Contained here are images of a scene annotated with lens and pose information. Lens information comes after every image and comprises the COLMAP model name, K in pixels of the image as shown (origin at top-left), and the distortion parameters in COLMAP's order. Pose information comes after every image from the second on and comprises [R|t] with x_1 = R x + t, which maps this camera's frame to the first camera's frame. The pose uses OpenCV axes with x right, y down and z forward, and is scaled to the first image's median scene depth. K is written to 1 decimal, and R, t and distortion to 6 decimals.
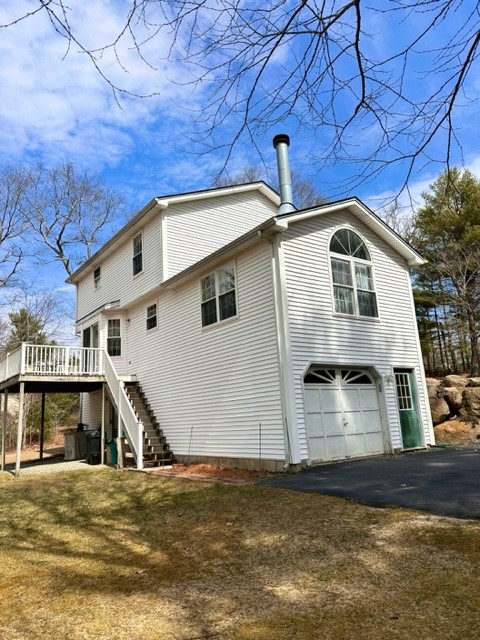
lens RADIAL K [[443.7, 0, 237.2], [0, 443.7, 319.9], [0, 0, 1]] dist [0.079422, 0.000116]
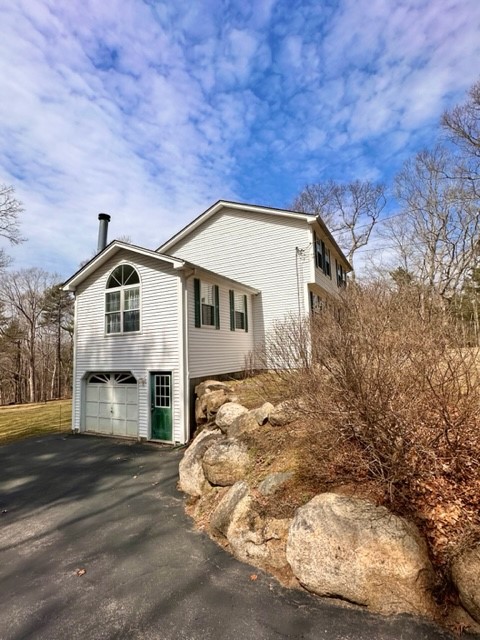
lens RADIAL K [[294.1, 0, 225.8], [0, 294.1, 317.4], [0, 0, 1]] dist [-0.002473, -0.000955]
pose [[0.464299, -0.066727, -0.883162, 1.125420], [0.212175, 0.976502, 0.037766, -0.020896], [0.859889, -0.204919, 0.467546, 0.823923]]
